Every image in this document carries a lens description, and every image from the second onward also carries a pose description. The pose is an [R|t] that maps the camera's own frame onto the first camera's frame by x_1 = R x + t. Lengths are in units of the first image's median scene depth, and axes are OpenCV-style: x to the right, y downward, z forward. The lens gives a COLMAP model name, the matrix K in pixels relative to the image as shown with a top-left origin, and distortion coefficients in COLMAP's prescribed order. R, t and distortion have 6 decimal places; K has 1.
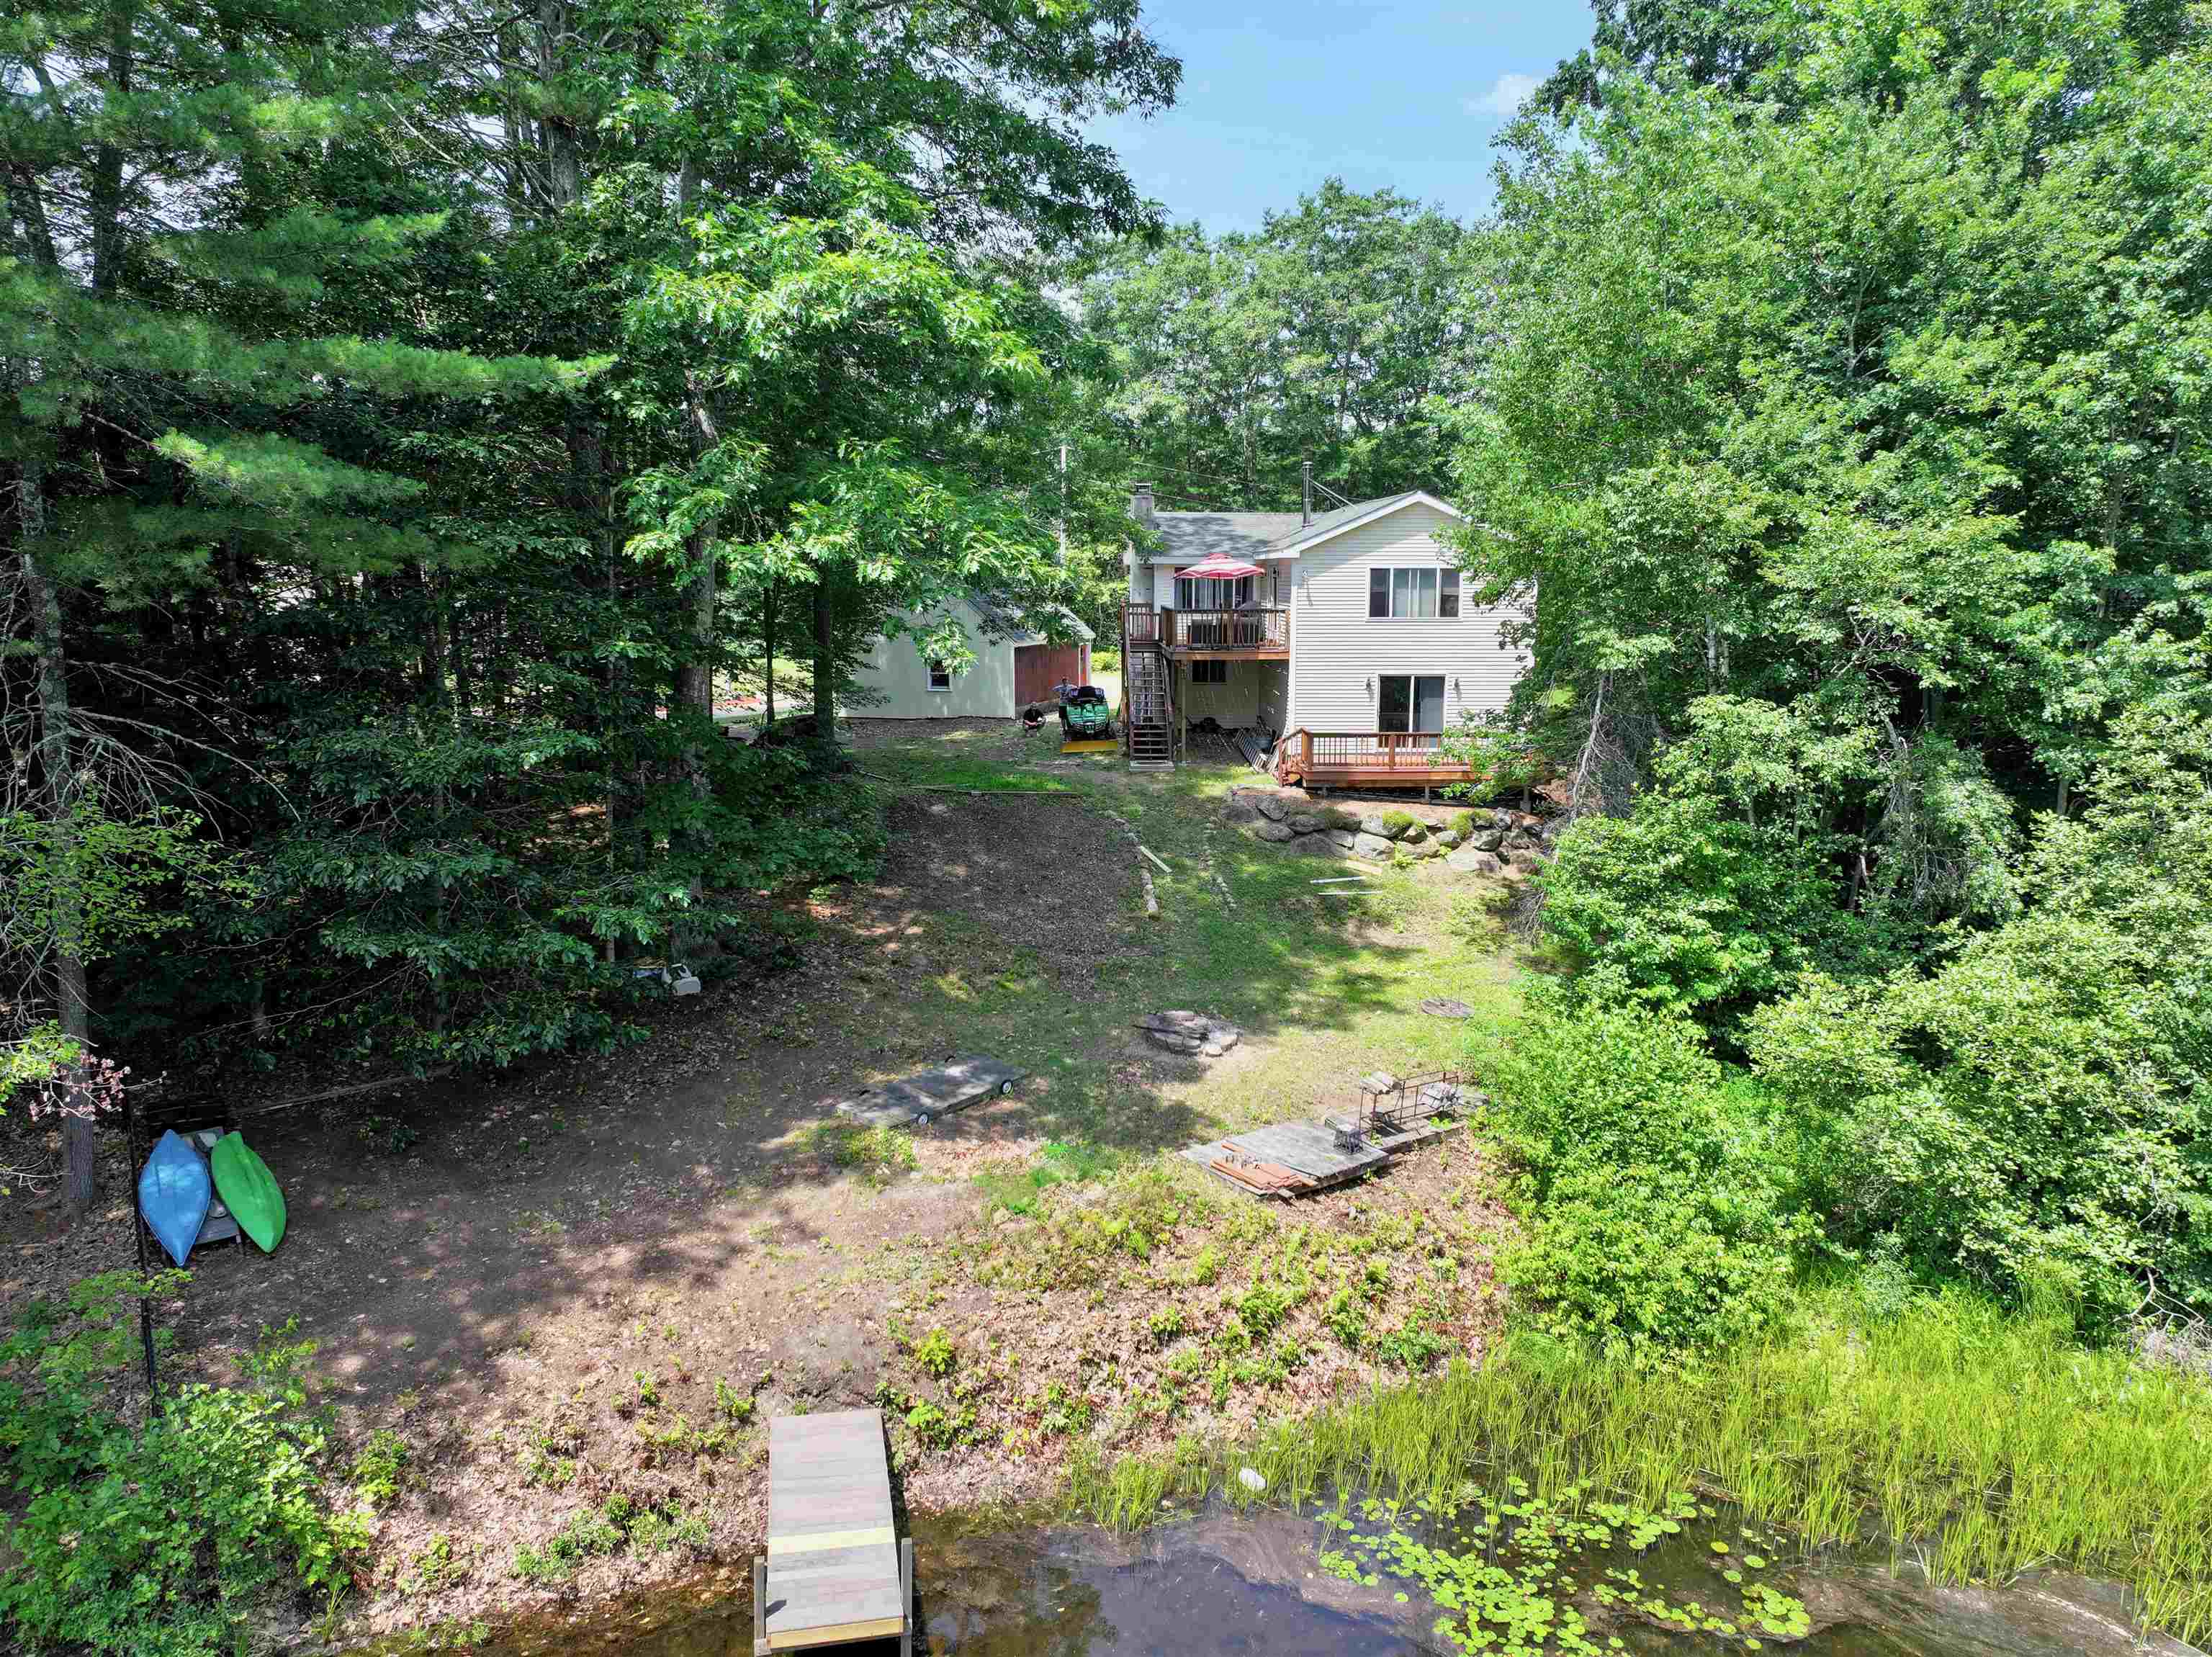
lens RADIAL K [[1534.3, 0, 1116.7], [0, 1534.3, 817.7], [0, 0, 1]] dist [0.002183, 0.016120]
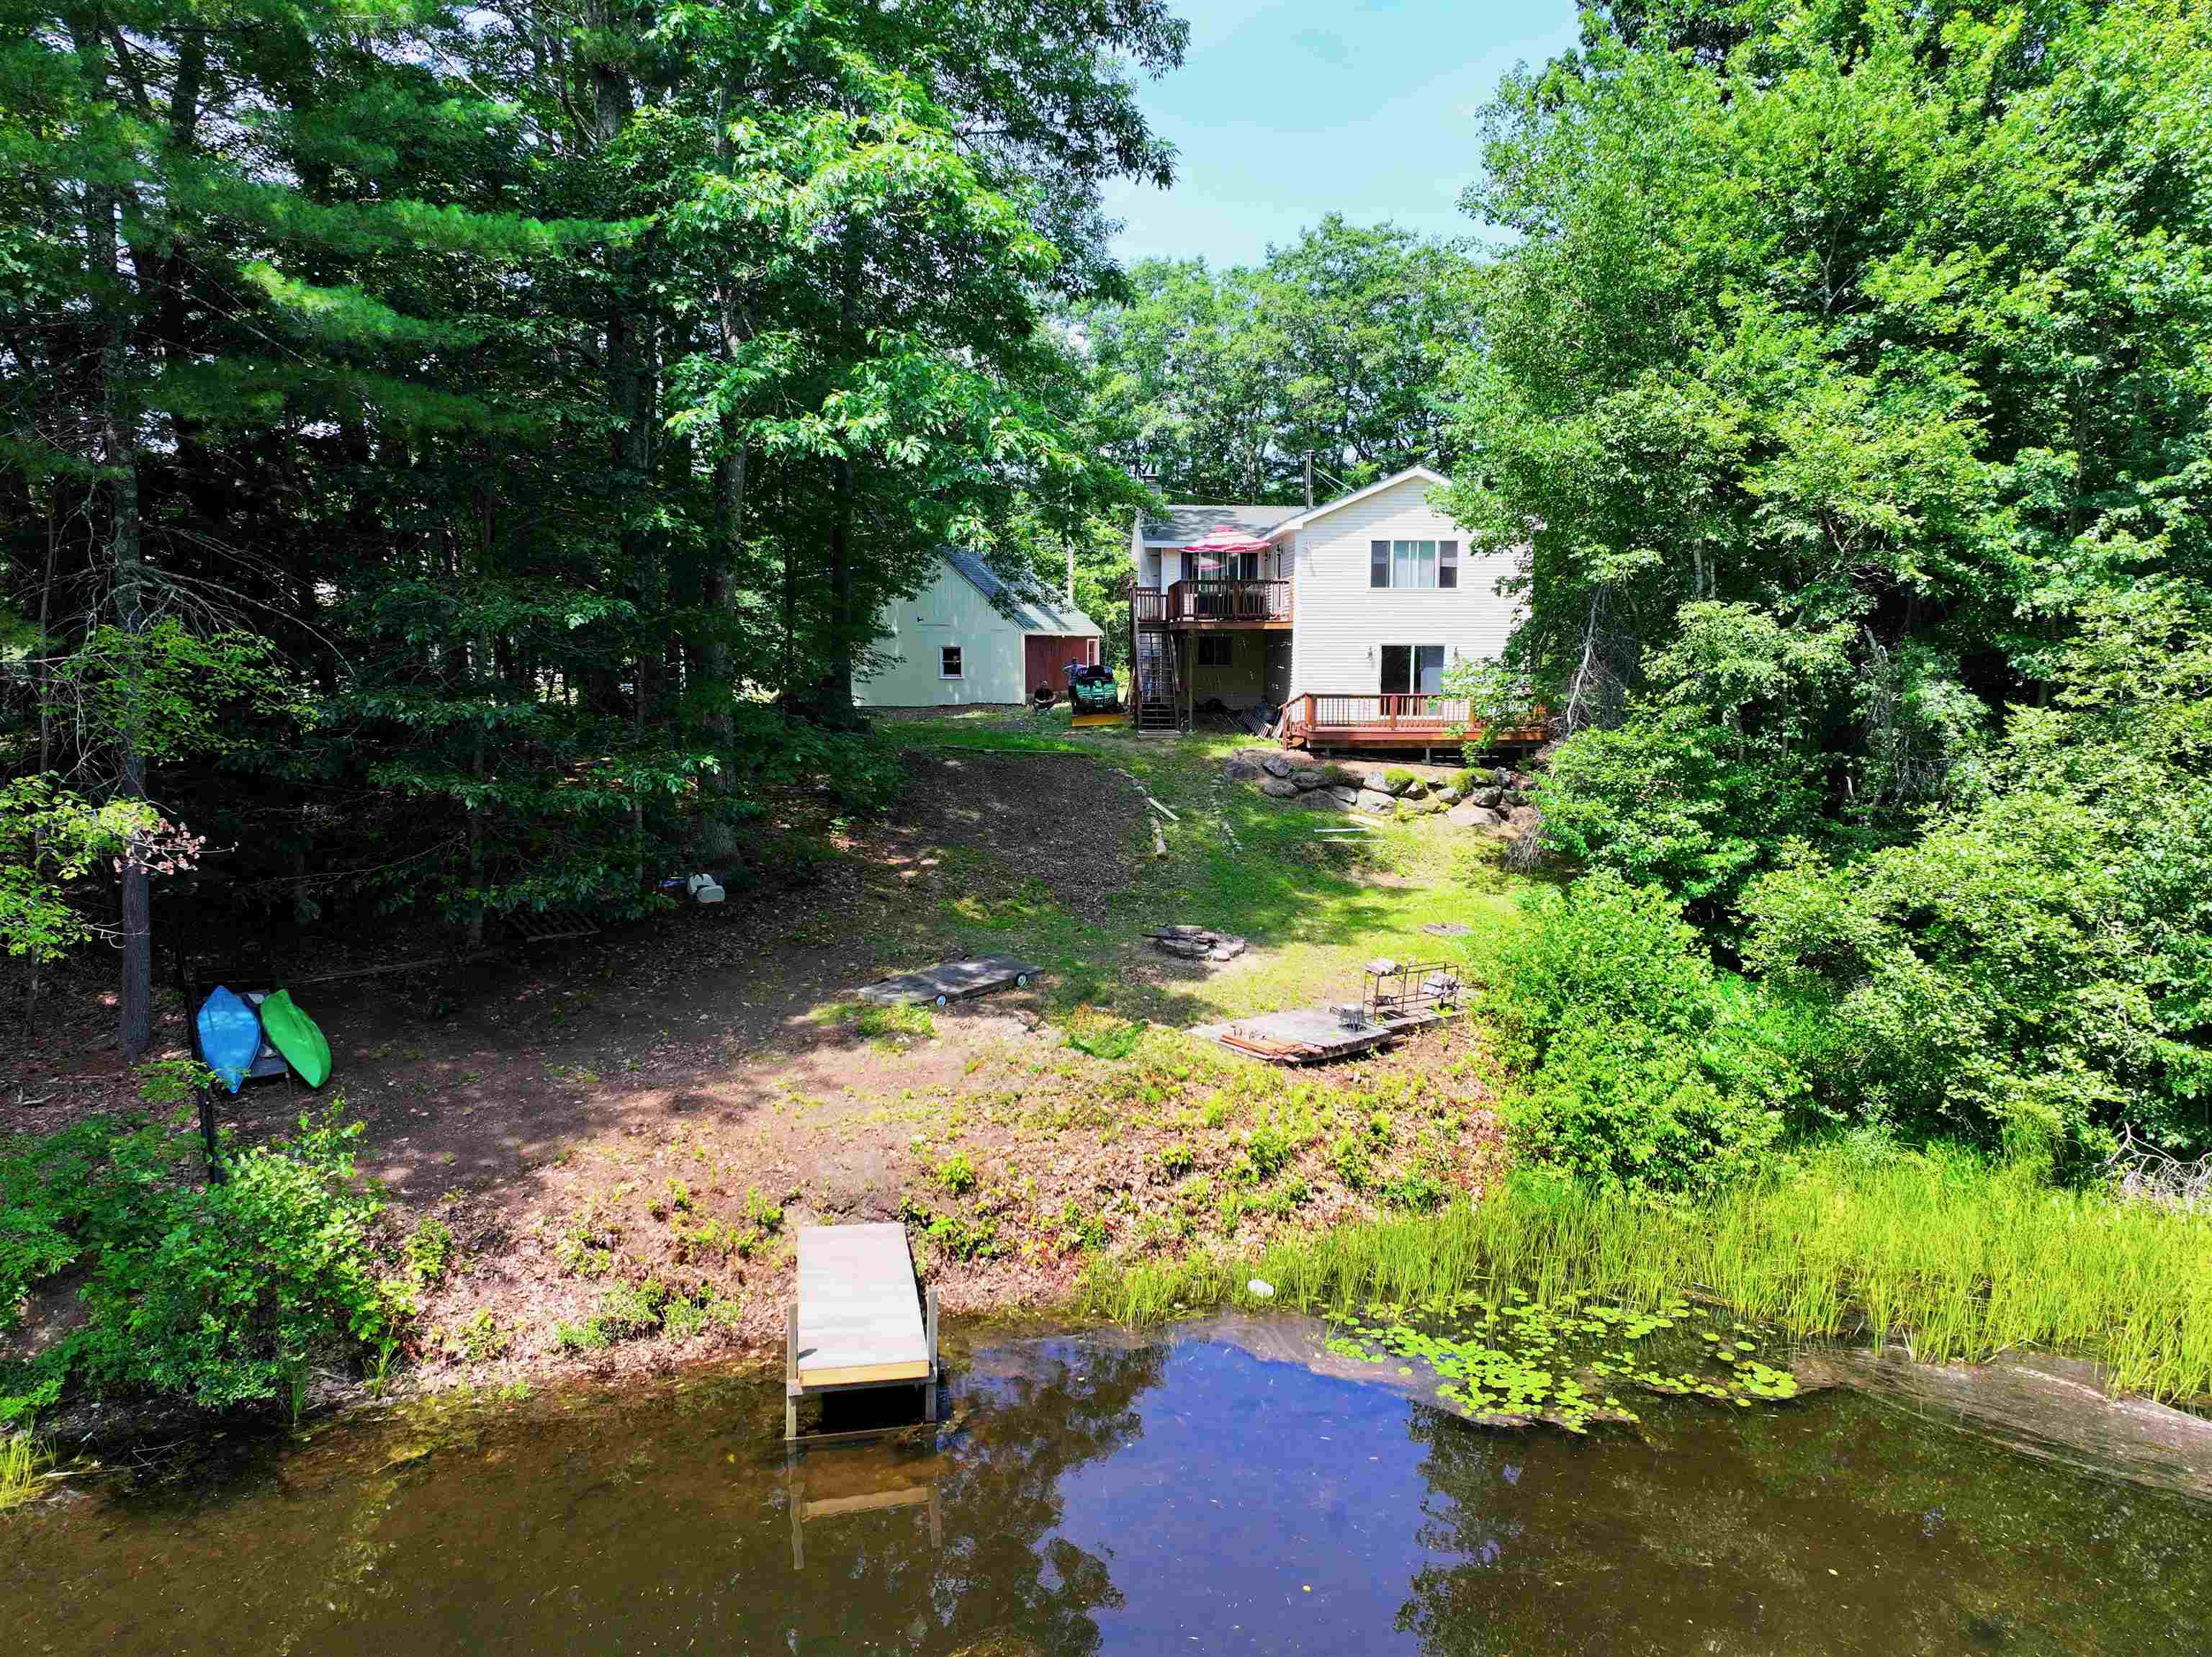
lens RADIAL K [[1534.3, 0, 1116.7], [0, 1534.3, 817.7], [0, 0, 1]] dist [0.002183, 0.016120]
pose [[0.999996, 0.001130, -0.002471, -0.005725], [-0.001250, 0.998803, -0.048901, 0.129763], [0.002413, 0.048904, 0.998801, -0.040779]]
